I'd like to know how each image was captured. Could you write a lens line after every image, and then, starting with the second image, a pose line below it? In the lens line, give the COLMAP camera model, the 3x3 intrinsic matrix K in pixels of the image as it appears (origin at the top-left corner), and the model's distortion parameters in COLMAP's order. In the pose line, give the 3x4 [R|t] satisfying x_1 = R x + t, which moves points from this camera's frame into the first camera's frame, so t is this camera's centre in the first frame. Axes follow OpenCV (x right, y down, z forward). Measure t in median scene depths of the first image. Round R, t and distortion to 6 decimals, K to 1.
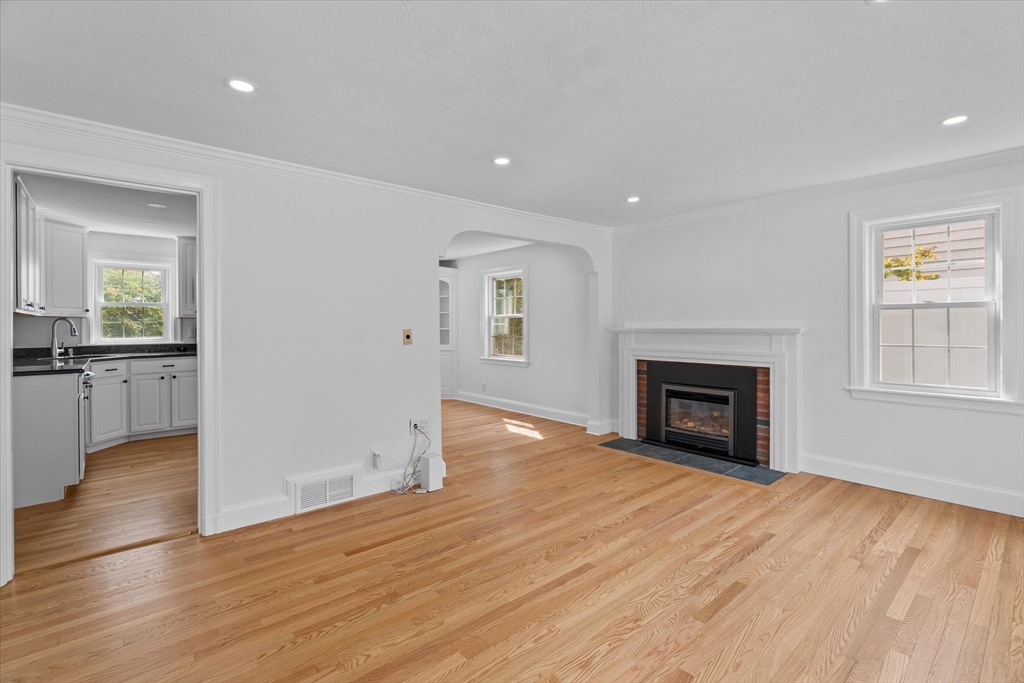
lens RADIAL K [[464.1, 0, 525.2], [0, 464.1, 325.0], [0, 0, 1]] dist [-0.005373, 0.000909]
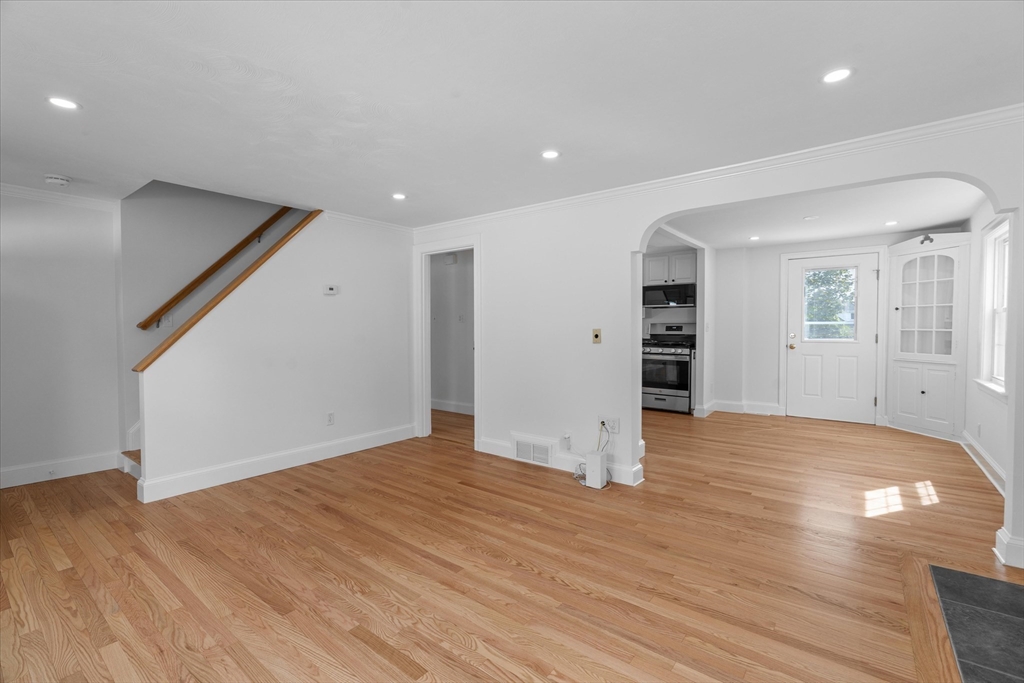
lens RADIAL K [[464.1, 0, 501.6], [0, 464.1, 338.5], [0, 0, 1]] dist [-0.005373, 0.000909]
pose [[0.168536, 0.029842, -0.985244, 0.950899], [0.001653, 0.999532, 0.030558, 0.000019], [0.985694, -0.006779, 0.168408, 0.796240]]
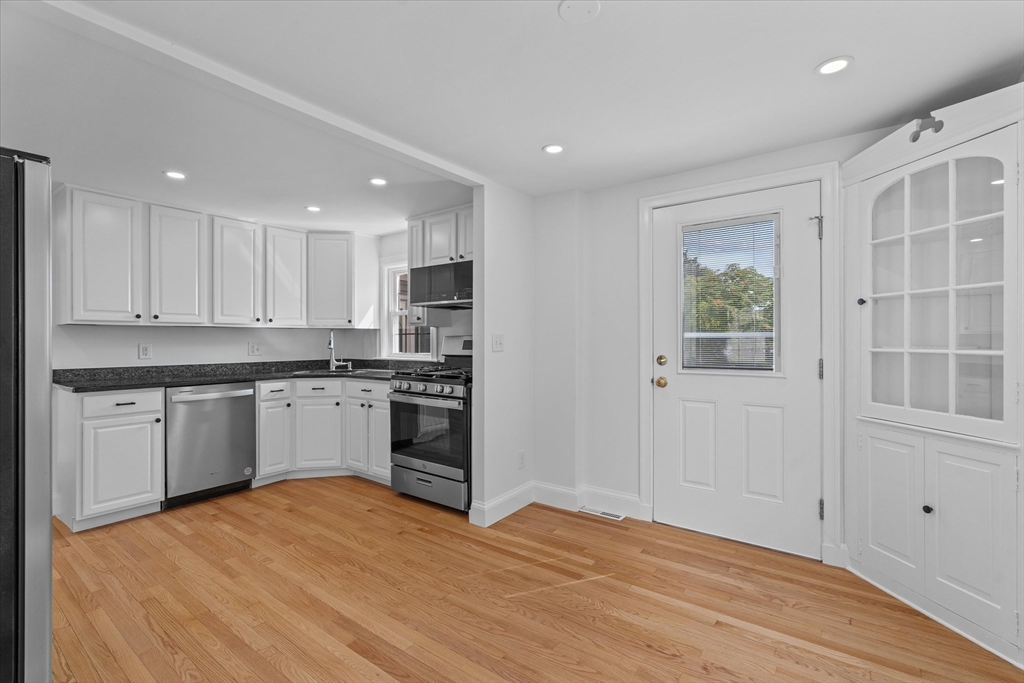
lens RADIAL K [[464.1, 0, 508.7], [0, 464.1, 337.3], [0, 0, 1]] dist [-0.005373, 0.000909]
pose [[0.190074, -0.000790, -0.981769, 0.035276], [-0.000389, 1.000000, -0.000880, 0.003000], [0.981770, 0.000549, 0.190074, 1.948554]]
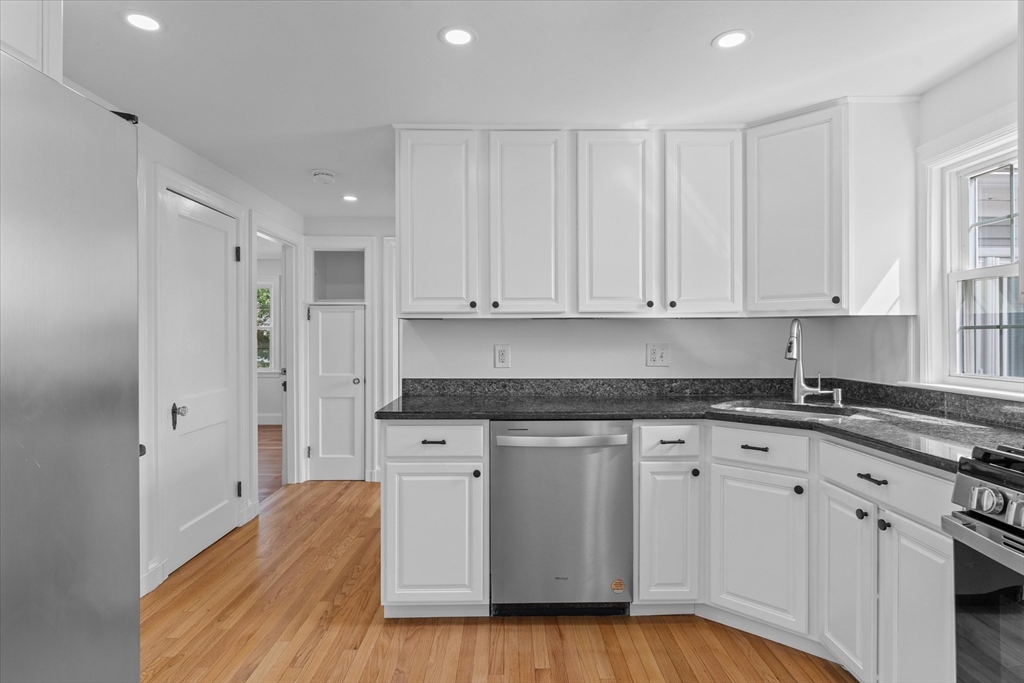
lens RADIAL K [[543.1, 0, 510.1], [0, 543.1, 336.6], [0, 0, 1]] dist [-0.004777, 0.002932]
pose [[-0.664717, 0.008448, -0.747047, -0.672887], [0.003737, 0.999961, 0.007984, -0.004712], [0.747086, 0.002515, -0.664723, 1.895450]]
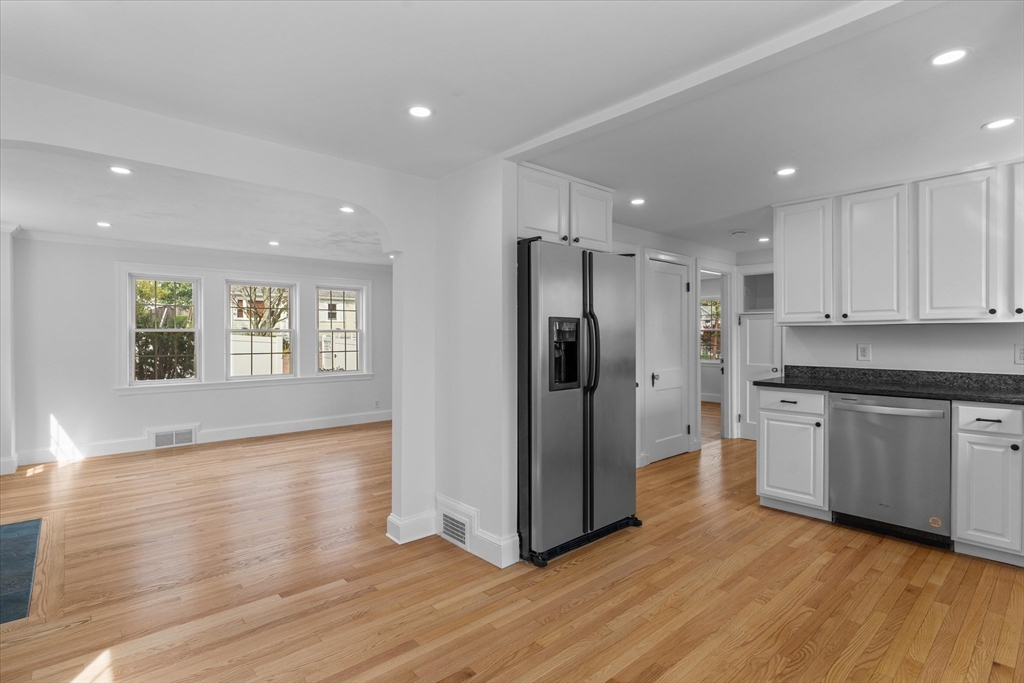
lens RADIAL K [[498.0, 0, 509.2], [0, 498.0, 336.9], [0, 0, 1]] dist [-0.009353, 0.004747]
pose [[-0.999895, 0.007977, 0.012106, -0.531099], [0.008036, 0.999956, 0.004872, -0.012153], [-0.012067, 0.004969, -0.999915, 2.499415]]
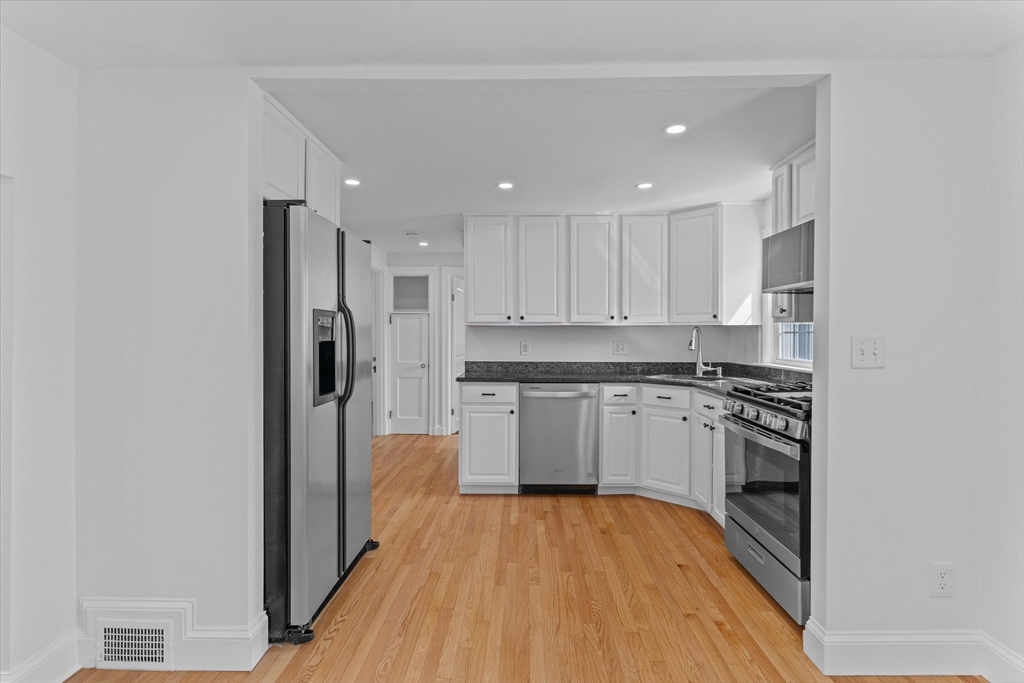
lens RADIAL K [[498.0, 0, 508.6], [0, 498.0, 336.7], [0, 0, 1]] dist [-0.009353, 0.004747]
pose [[-0.690472, 0.008509, -0.723309, -0.263236], [0.000209, 0.999933, 0.011565, -0.013261], [0.723359, 0.007834, -0.690428, 2.242834]]
